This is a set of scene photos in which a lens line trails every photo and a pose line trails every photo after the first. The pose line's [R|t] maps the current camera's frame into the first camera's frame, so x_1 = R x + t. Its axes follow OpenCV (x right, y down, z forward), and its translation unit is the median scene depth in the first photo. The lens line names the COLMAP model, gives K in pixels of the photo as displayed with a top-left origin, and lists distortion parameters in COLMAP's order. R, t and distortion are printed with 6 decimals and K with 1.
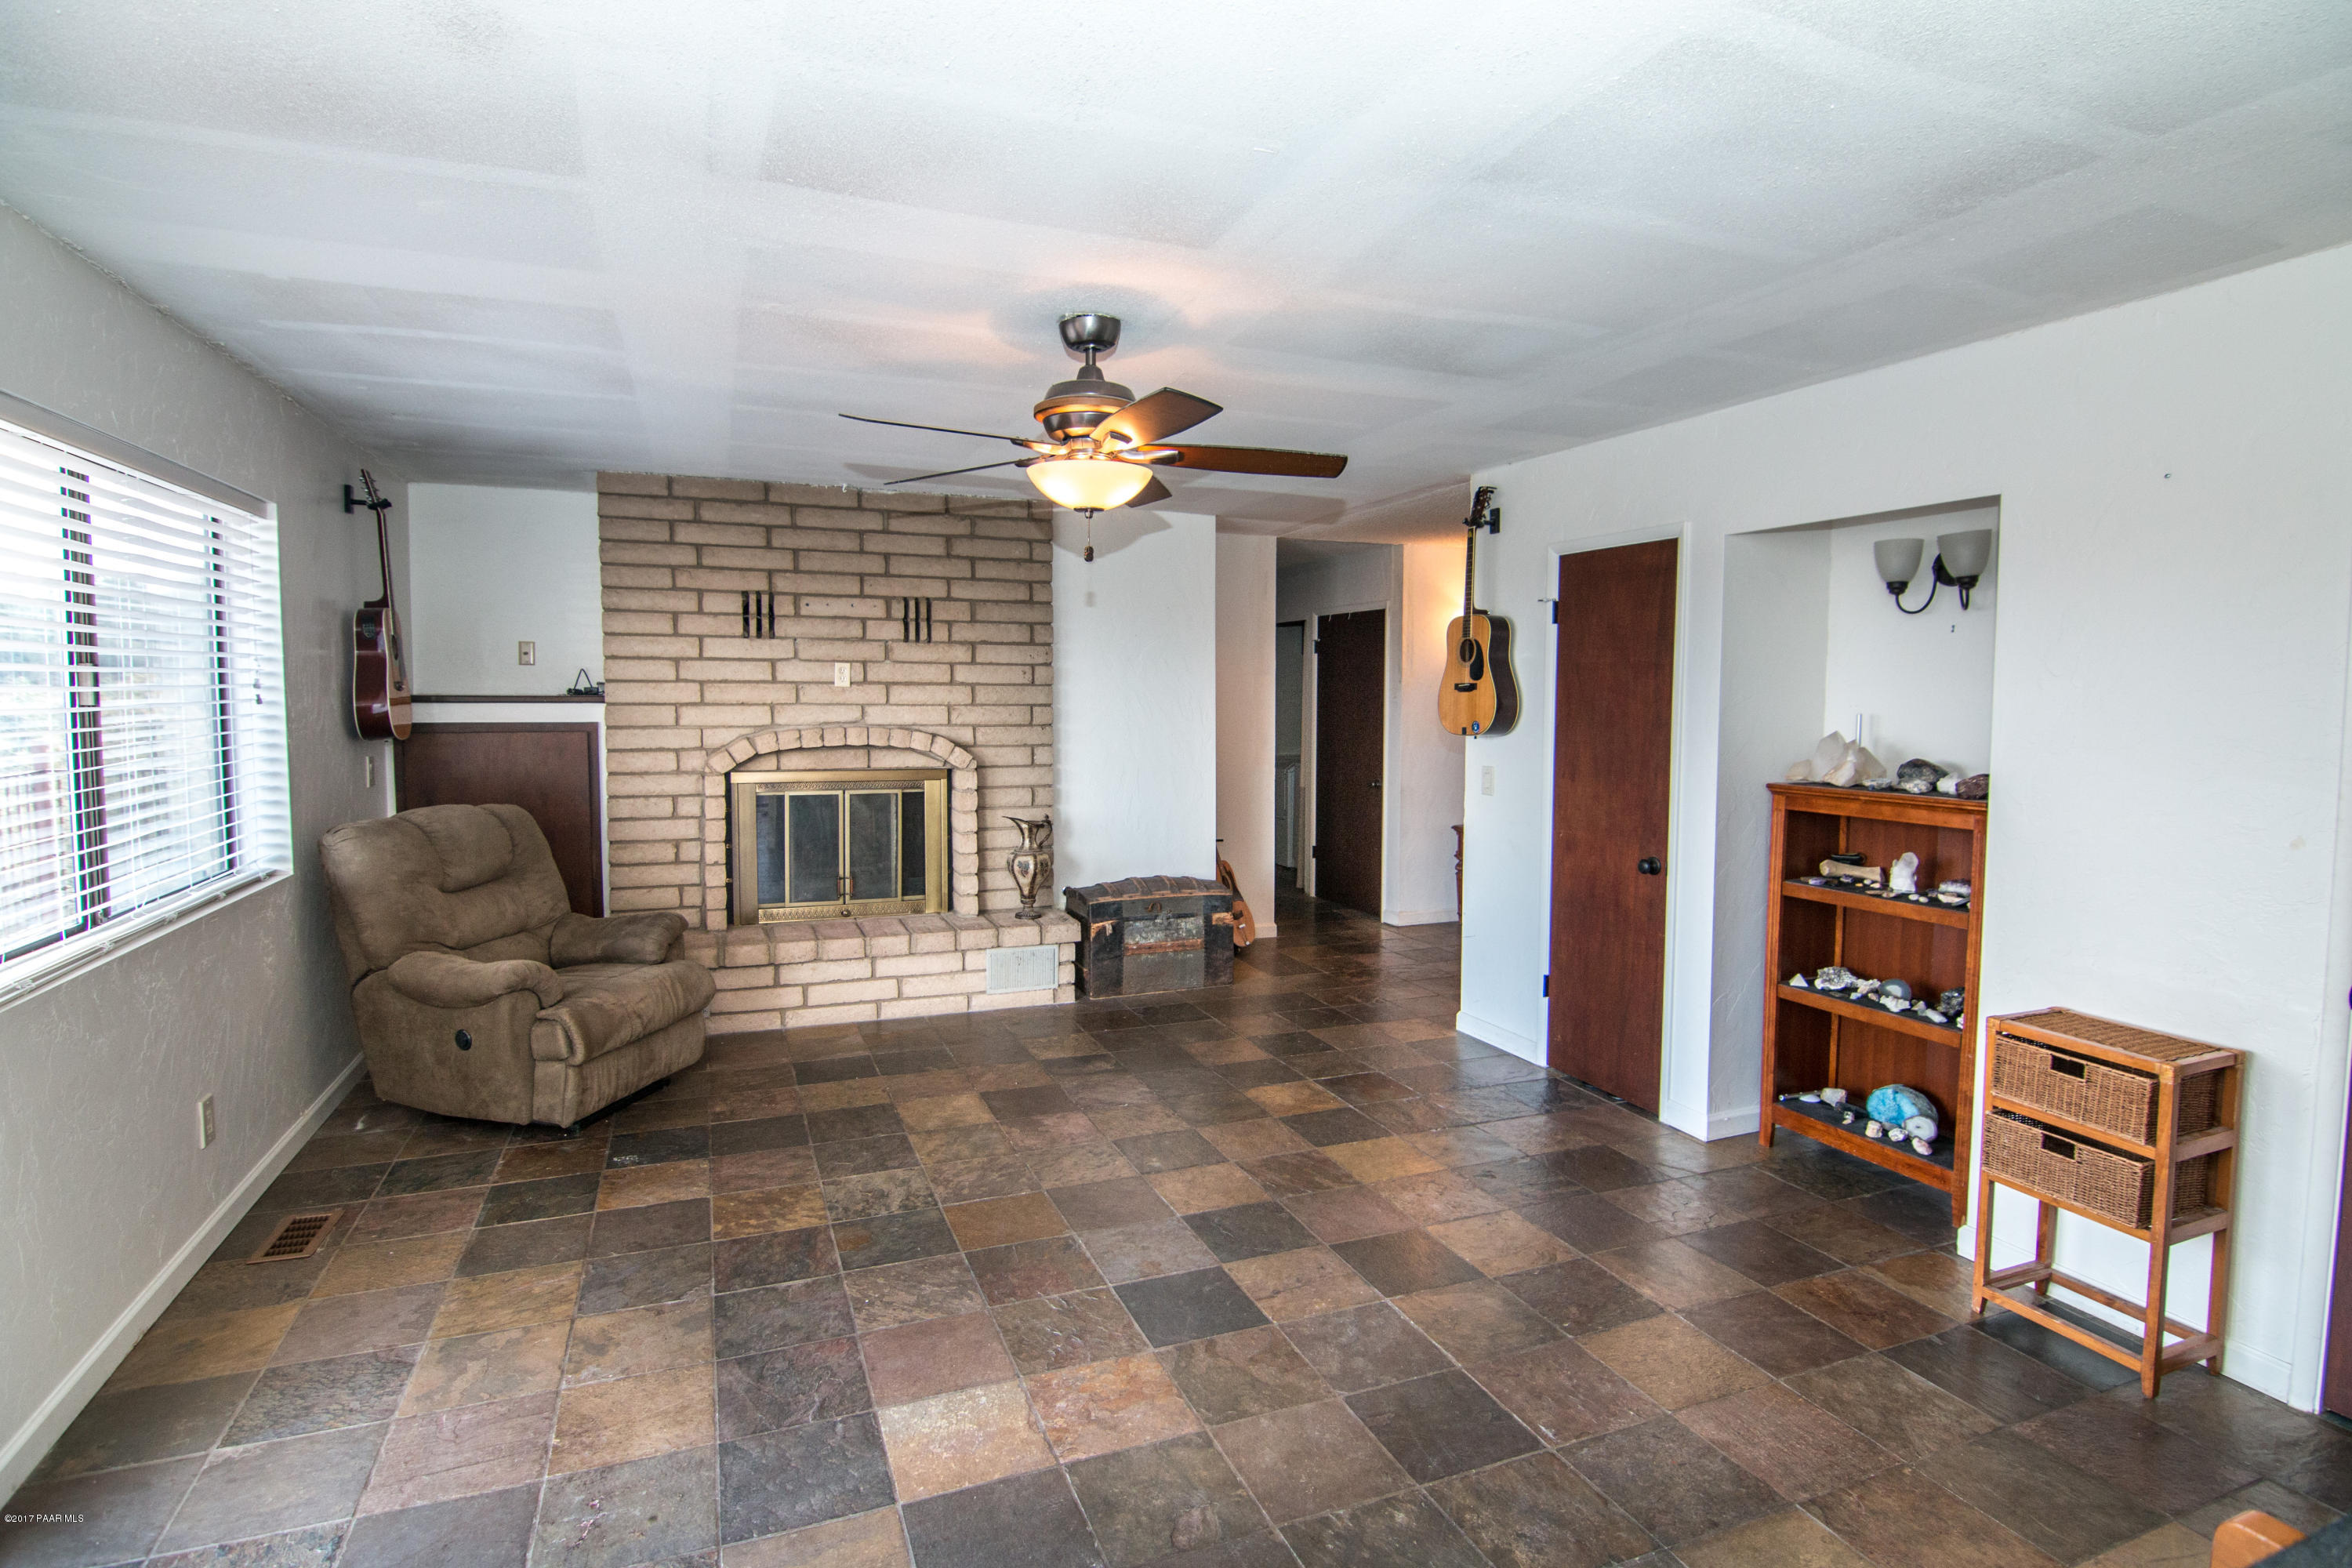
lens RADIAL K [[1189.1, 0, 1182.4], [0, 1189.1, 768.0], [0, 0, 1]] dist [0.002657, -0.000325]
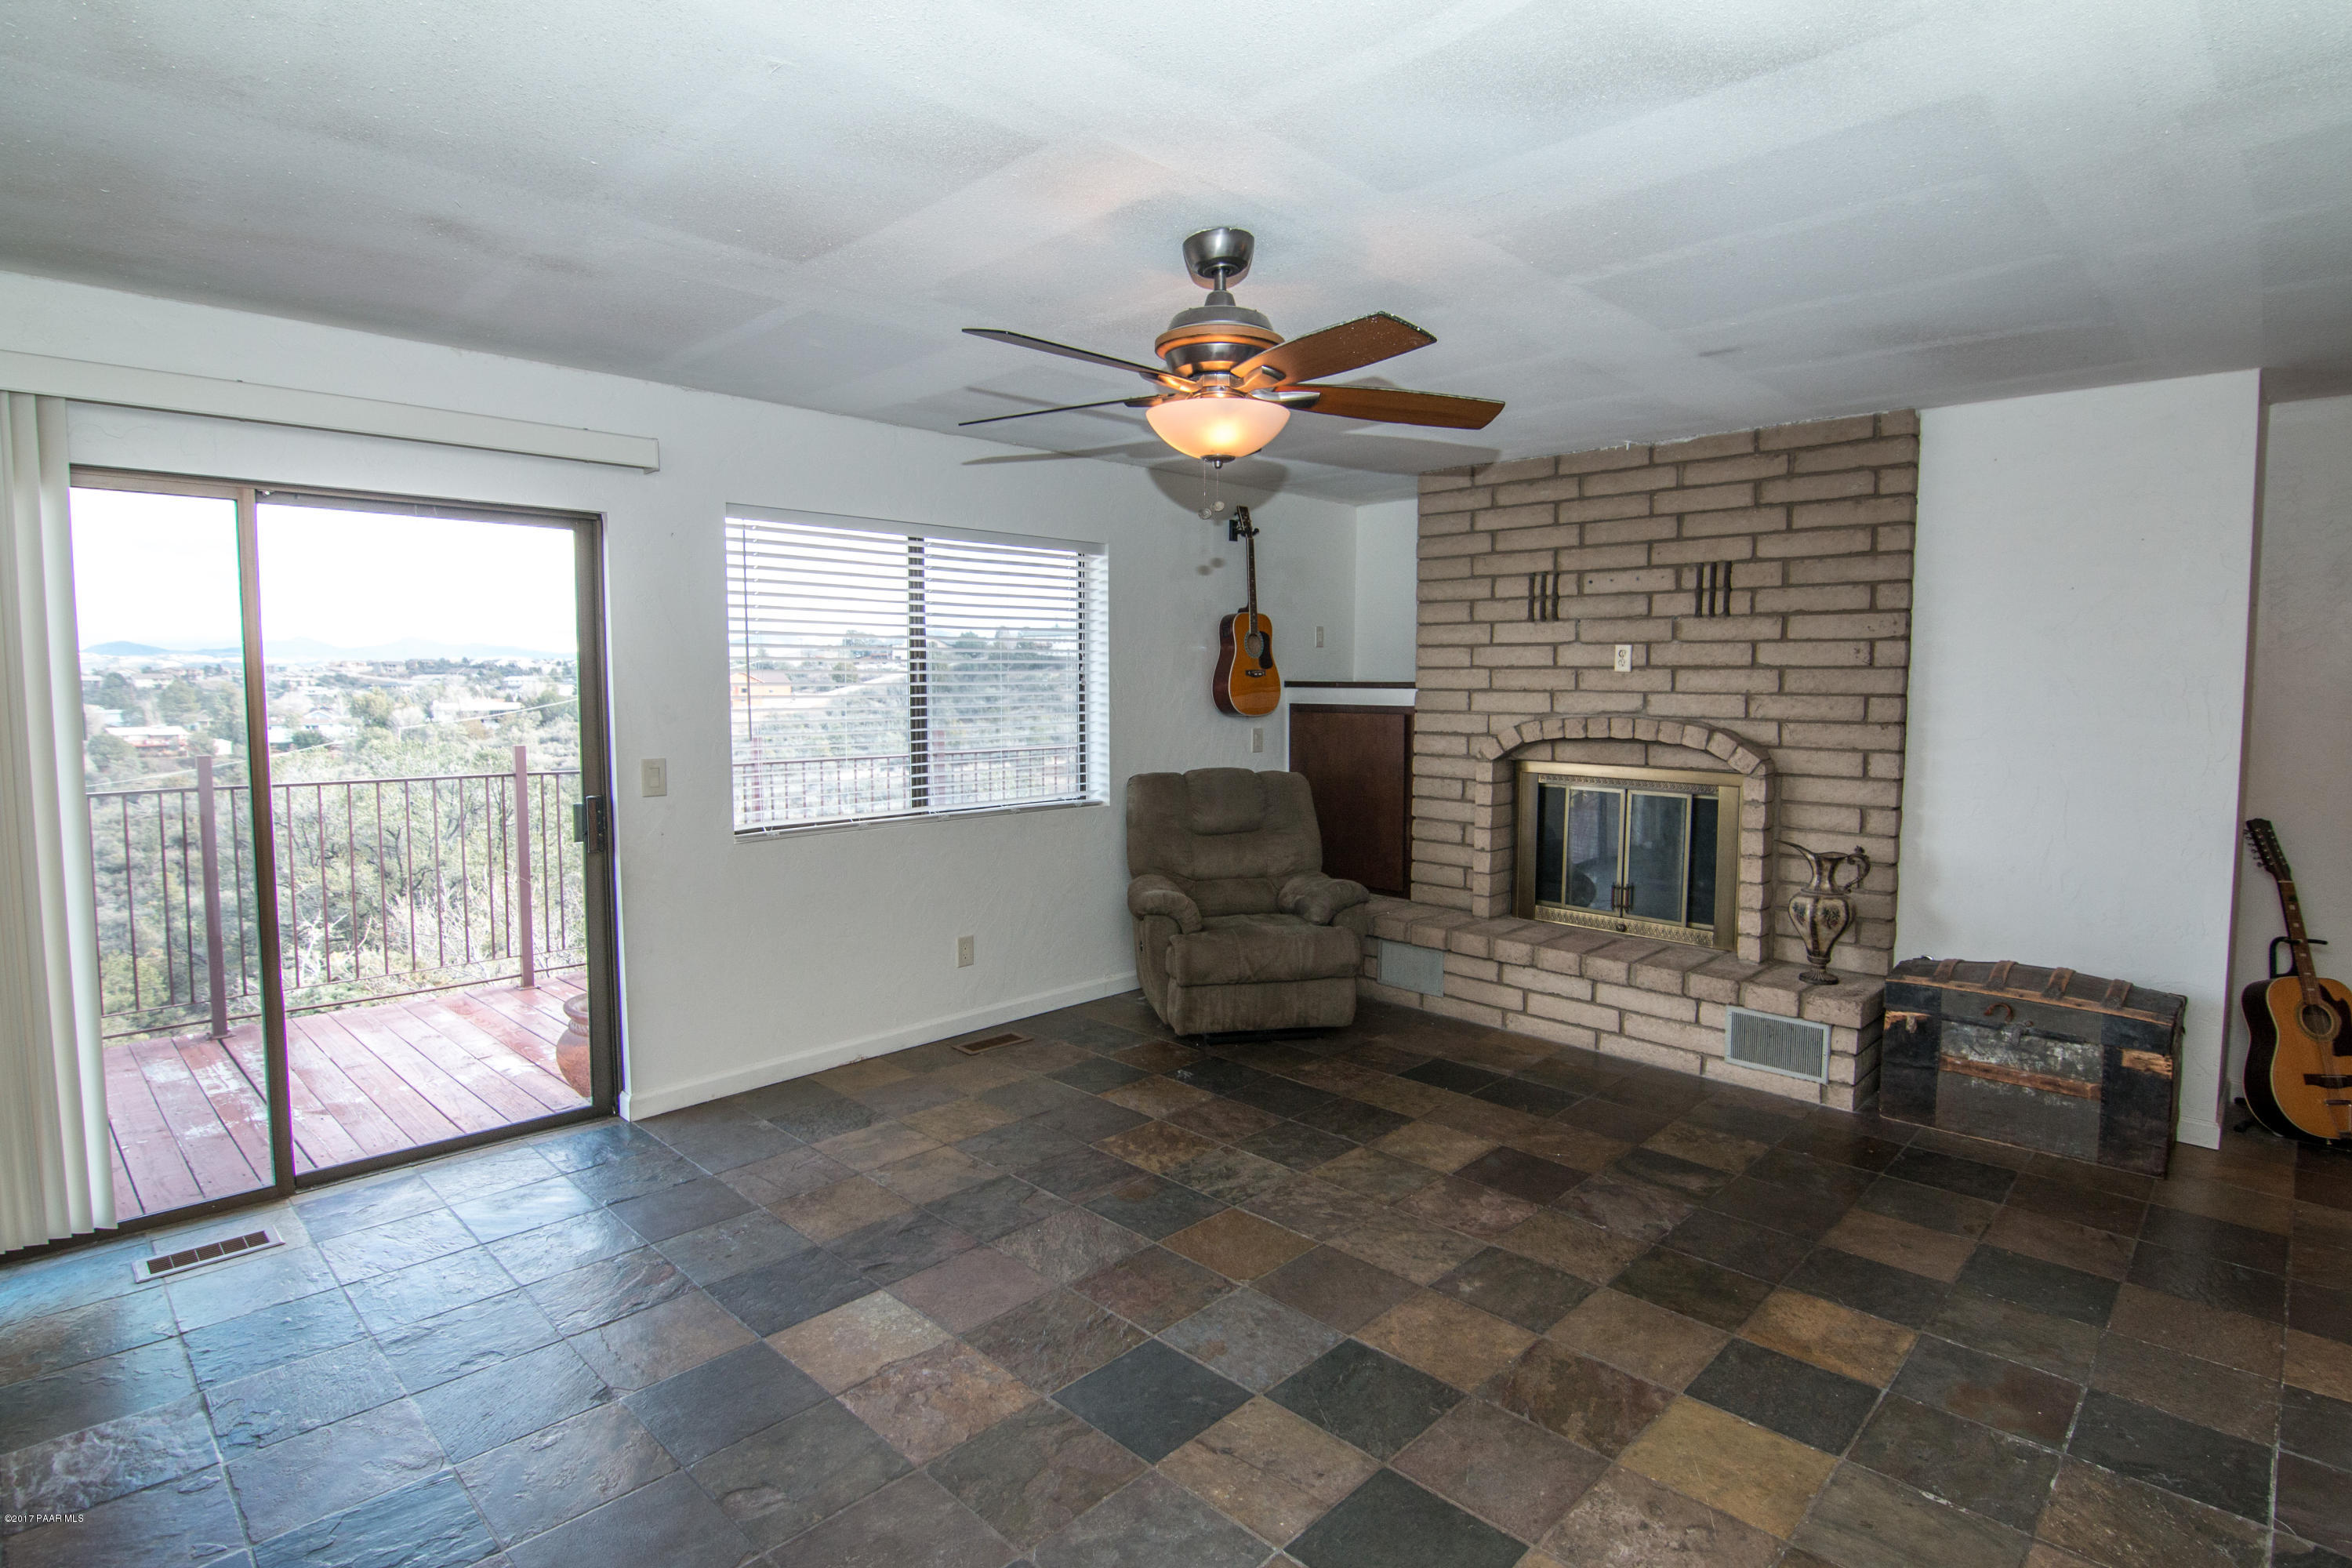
lens RADIAL K [[1189.1, 0, 1182.4], [0, 1189.1, 768.0], [0, 0, 1]] dist [0.002657, -0.000325]
pose [[0.406557, 0.064797, -0.911325, 0.404877], [-0.061620, 0.997155, 0.043410, -0.015691], [0.911545, 0.038507, 0.409393, 0.354095]]
